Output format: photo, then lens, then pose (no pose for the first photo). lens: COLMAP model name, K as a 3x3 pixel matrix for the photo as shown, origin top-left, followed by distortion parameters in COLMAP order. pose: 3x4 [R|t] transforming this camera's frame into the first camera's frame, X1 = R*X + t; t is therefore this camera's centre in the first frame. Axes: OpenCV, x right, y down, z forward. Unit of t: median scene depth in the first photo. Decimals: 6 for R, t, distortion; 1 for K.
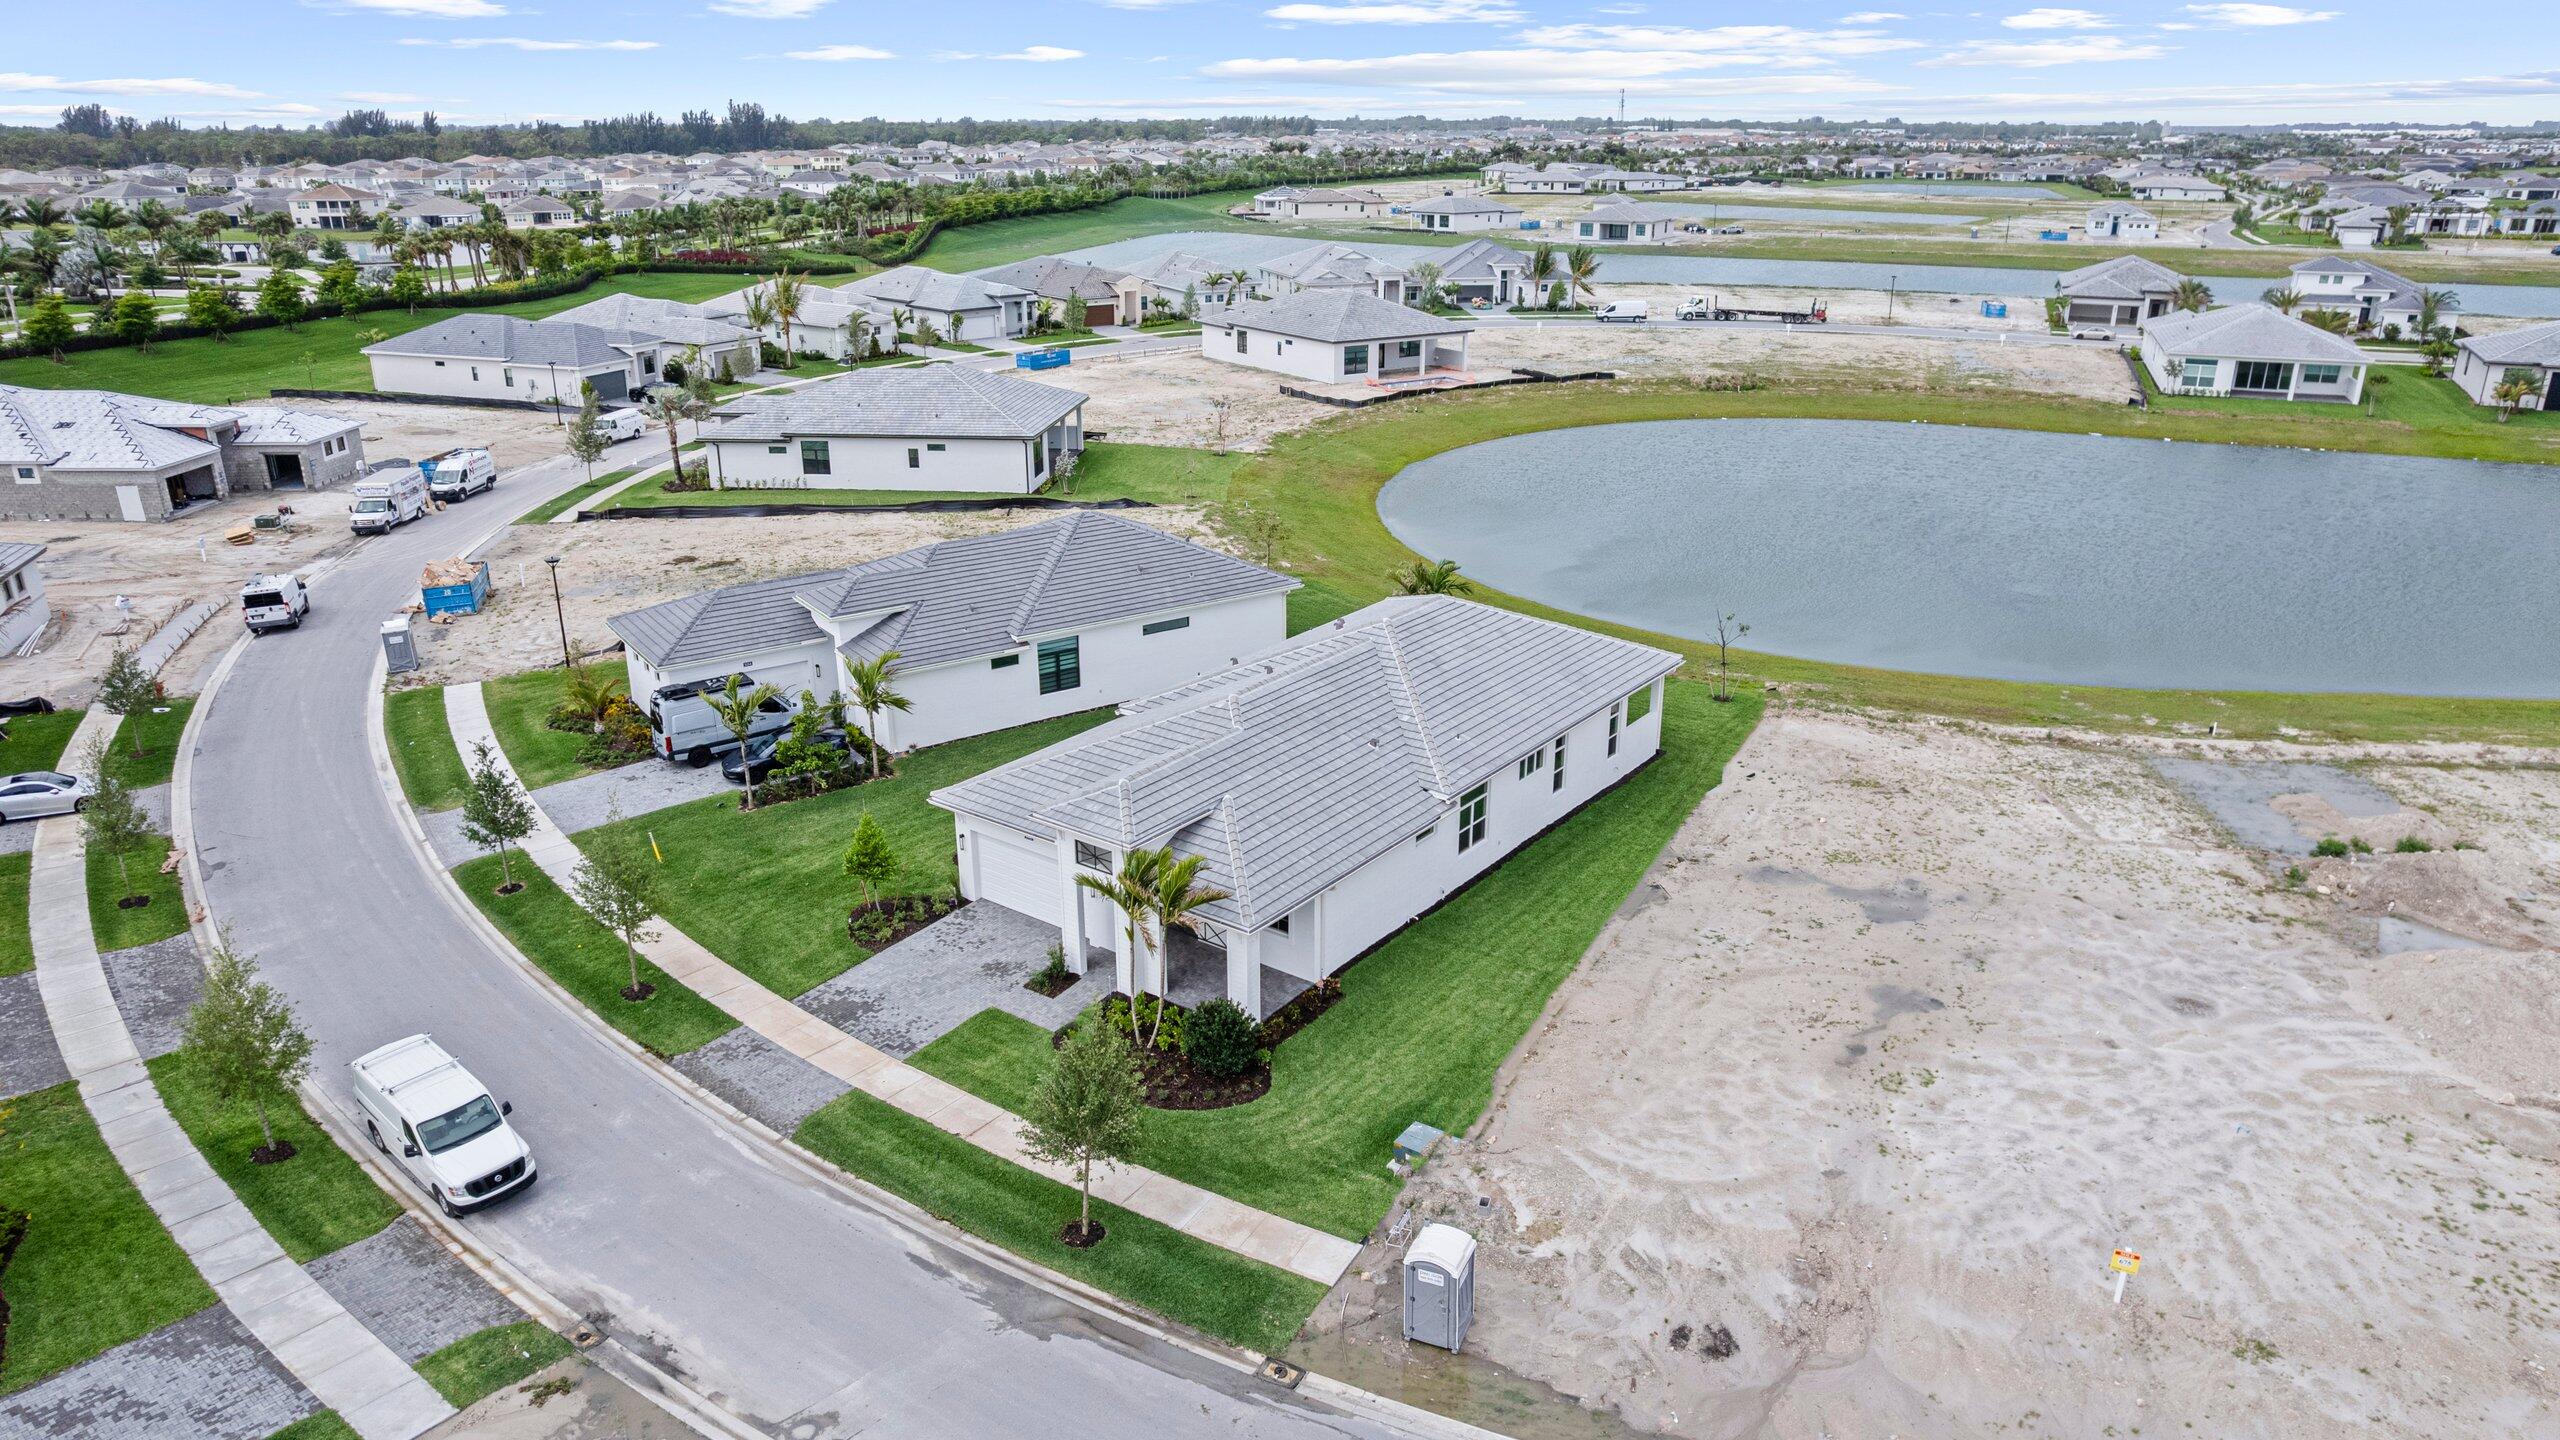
lens RADIAL K [[1664.5, 0, 1276.7], [0, 1664.5, 716.2], [0, 0, 1]] dist [-0.078759, 0.072436]
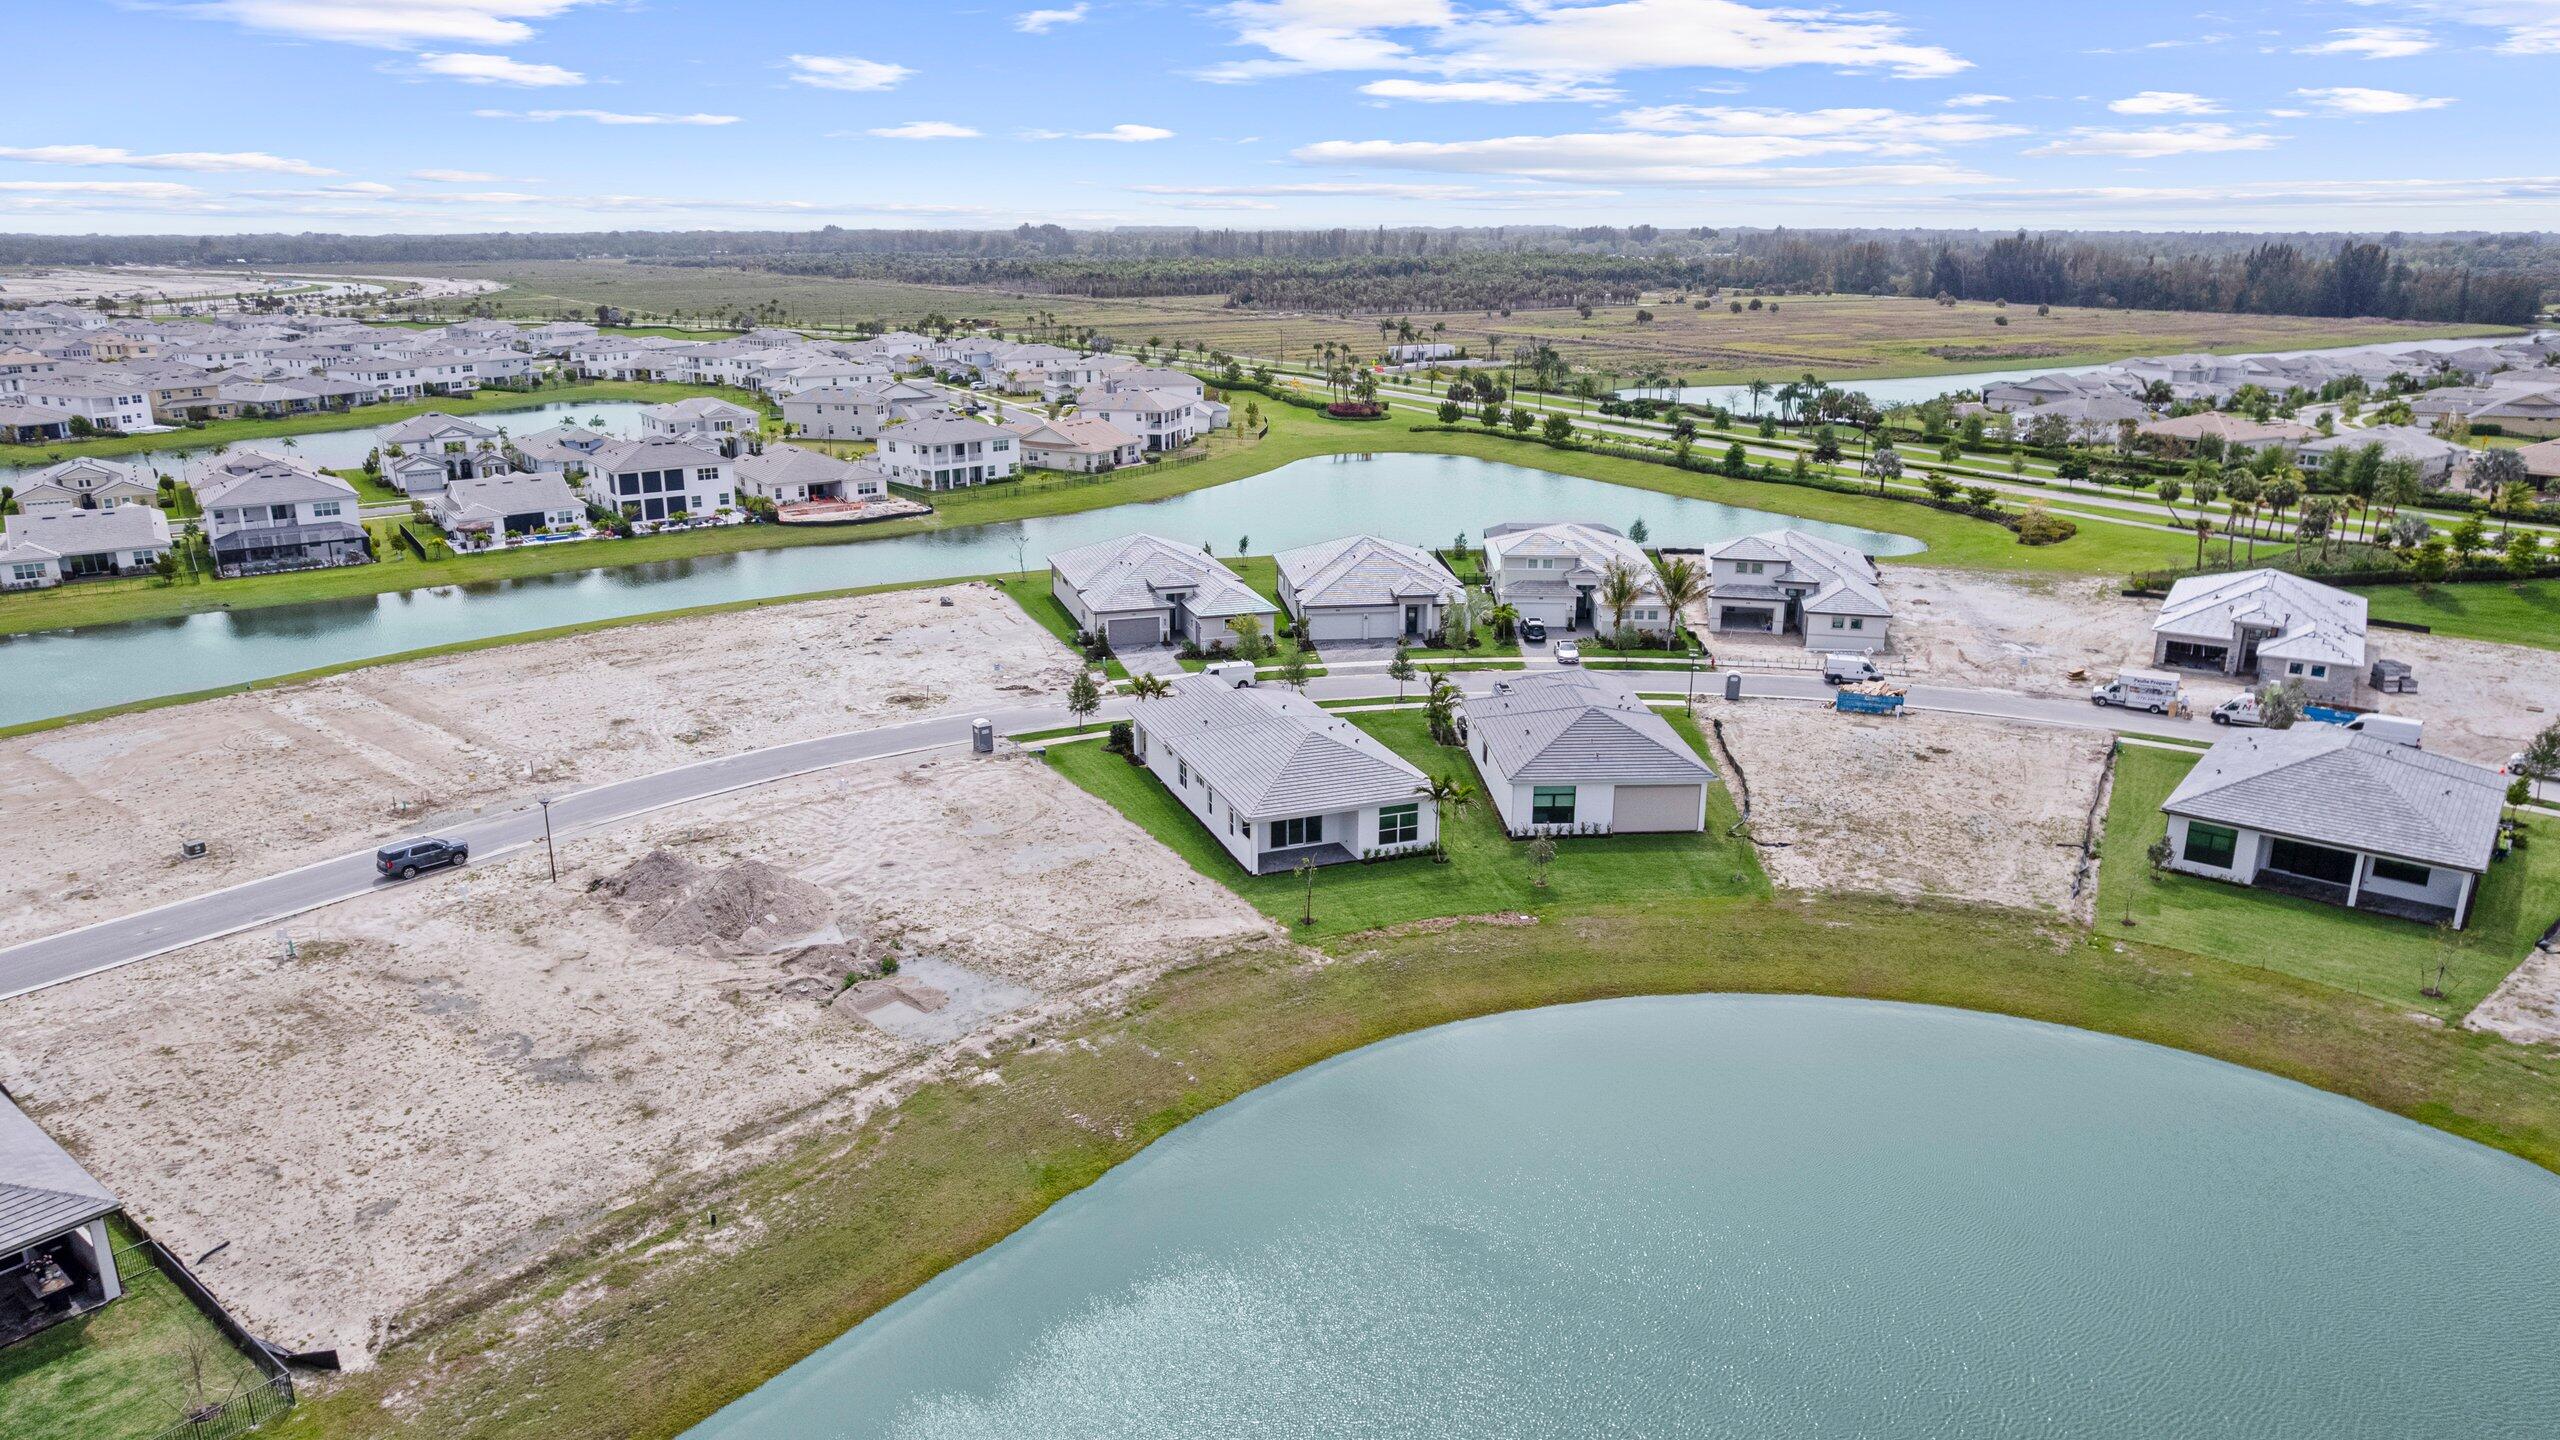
lens RADIAL K [[1664.5, 0, 1276.7], [0, 1664.5, 716.2], [0, 0, 1]] dist [-0.078759, 0.072436]
pose [[-0.535476, 0.243112, -0.808803, 1.408748], [-0.284700, 0.849657, 0.443880, -0.784012], [0.795117, 0.467953, -0.385757, 1.511622]]
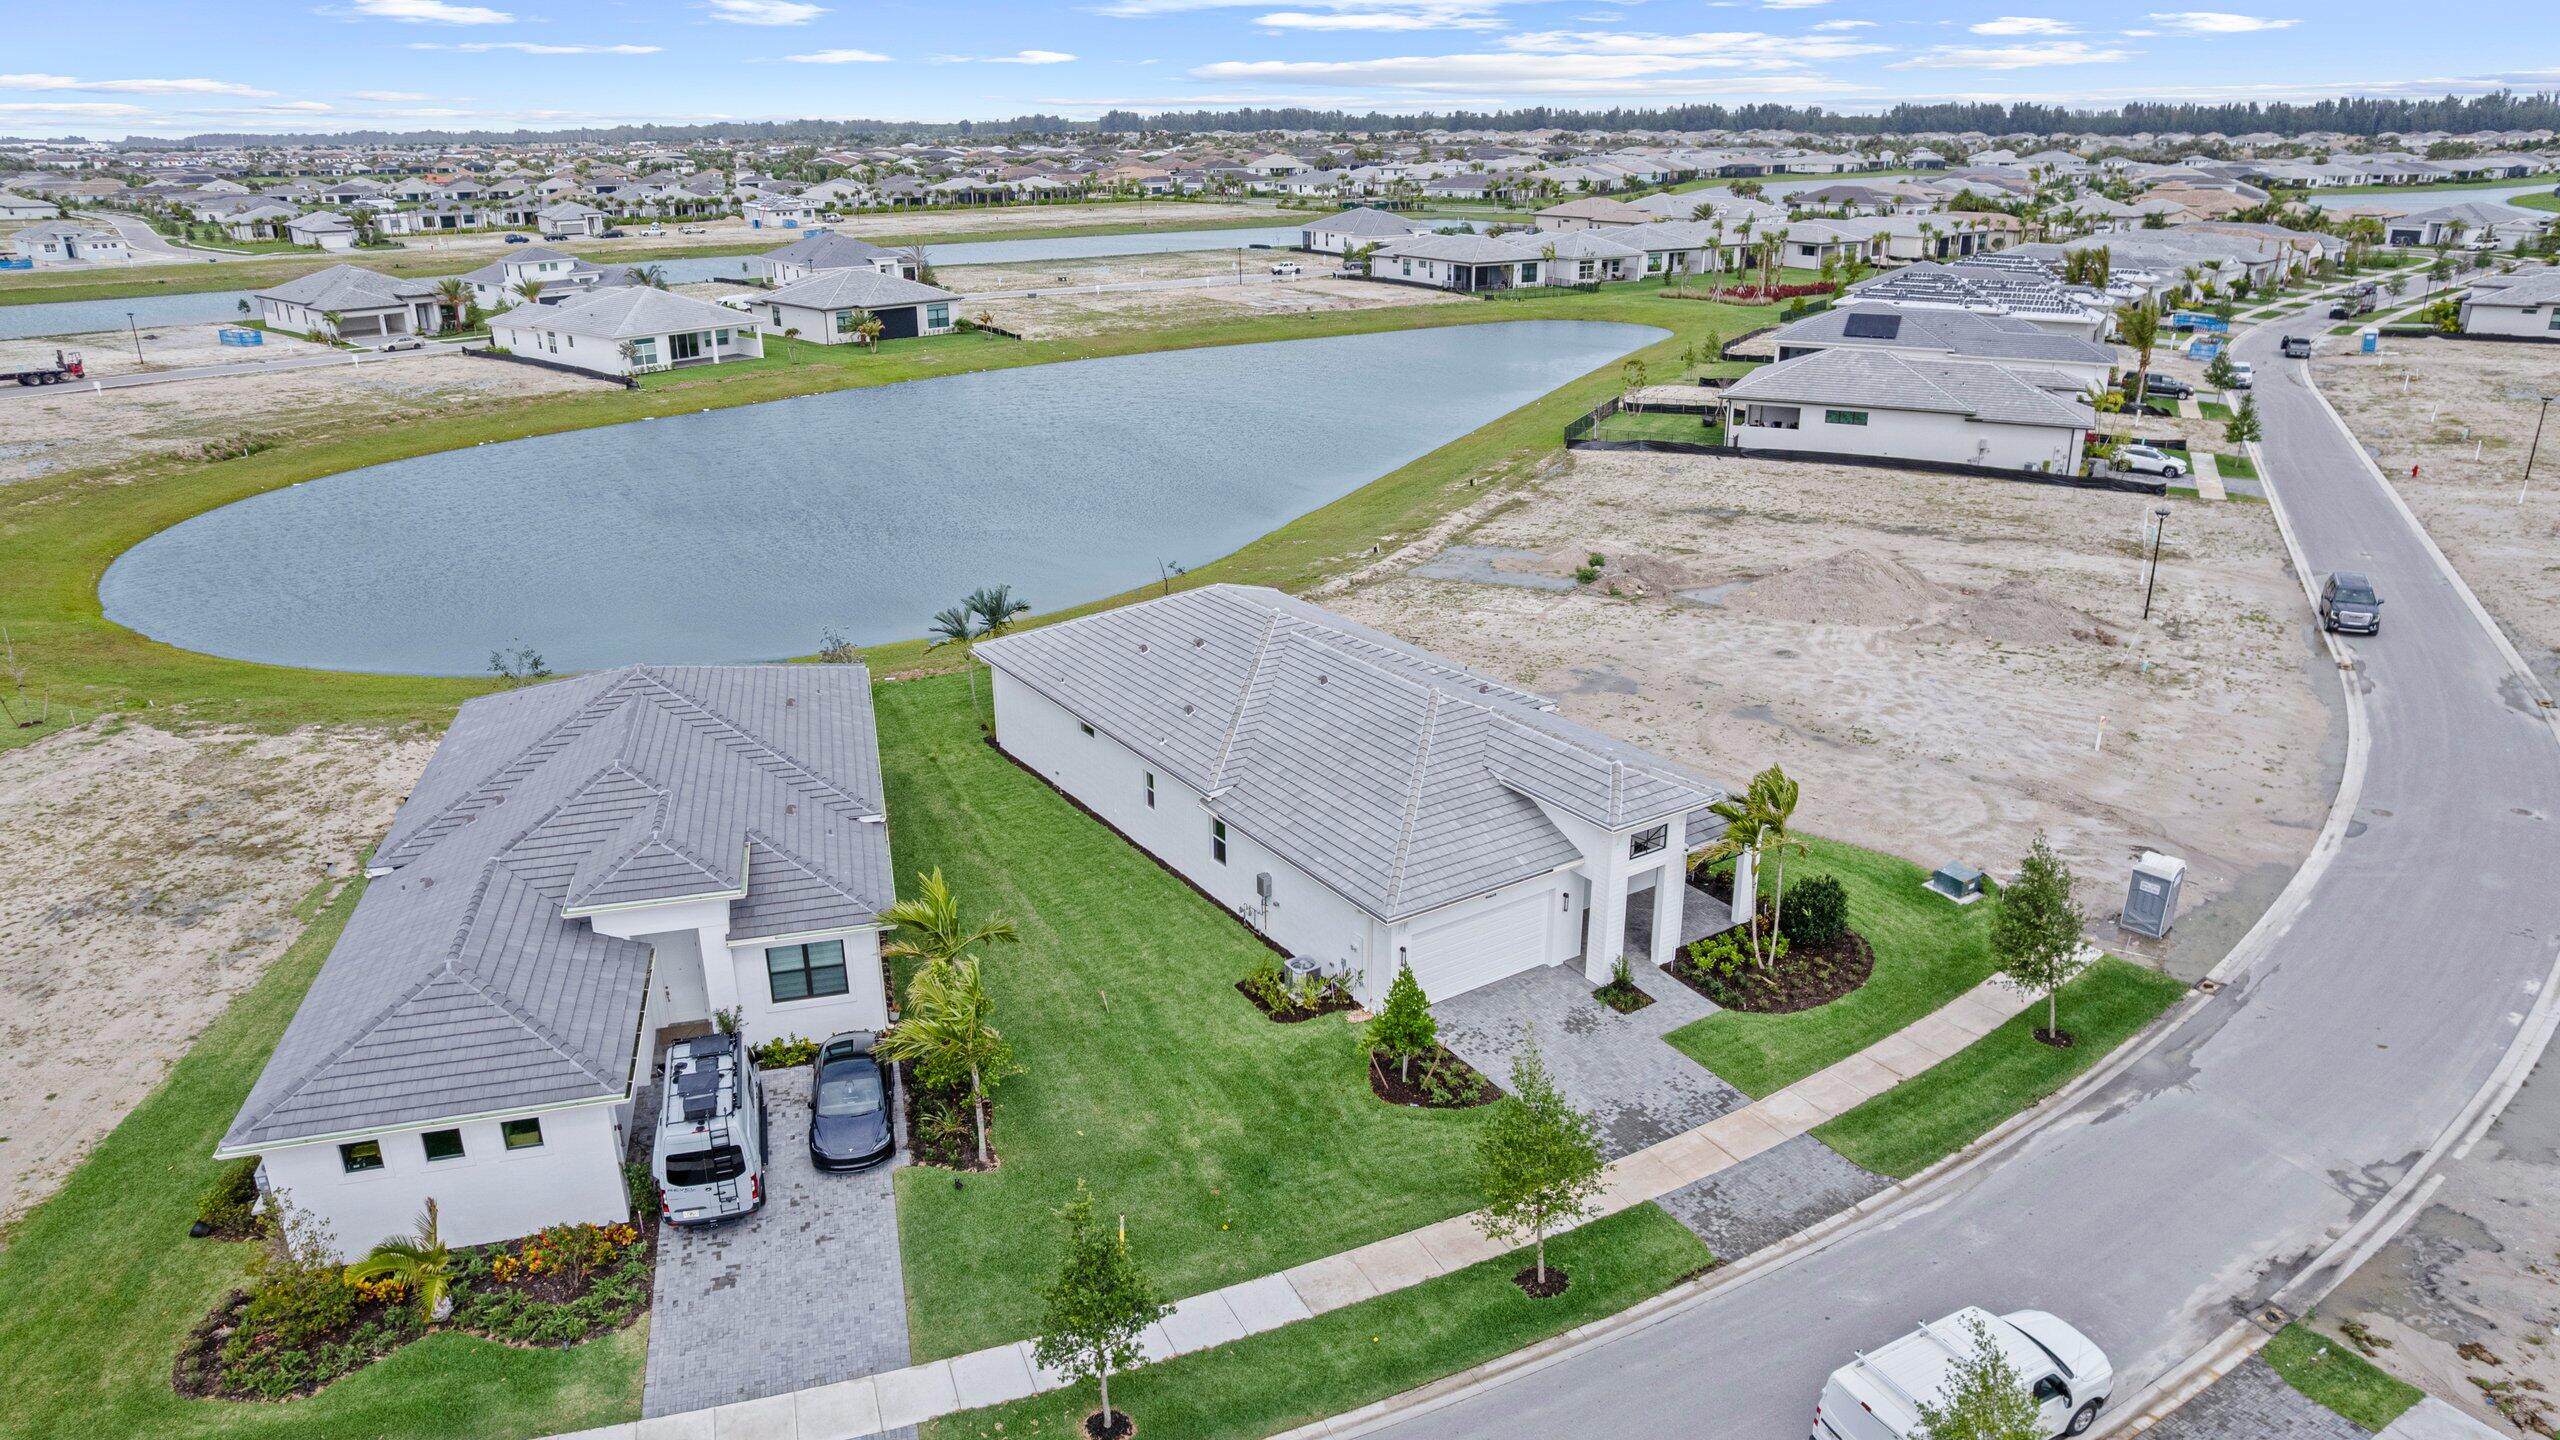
lens RADIAL K [[1664.5, 0, 1276.7], [0, 1664.5, 716.2], [0, 0, 1]] dist [-0.078759, 0.072436]
pose [[0.340489, -0.320392, 0.883977, -0.707074], [0.327688, 0.921645, 0.207826, -0.176892], [-0.881299, 0.218906, 0.418799, 0.538612]]
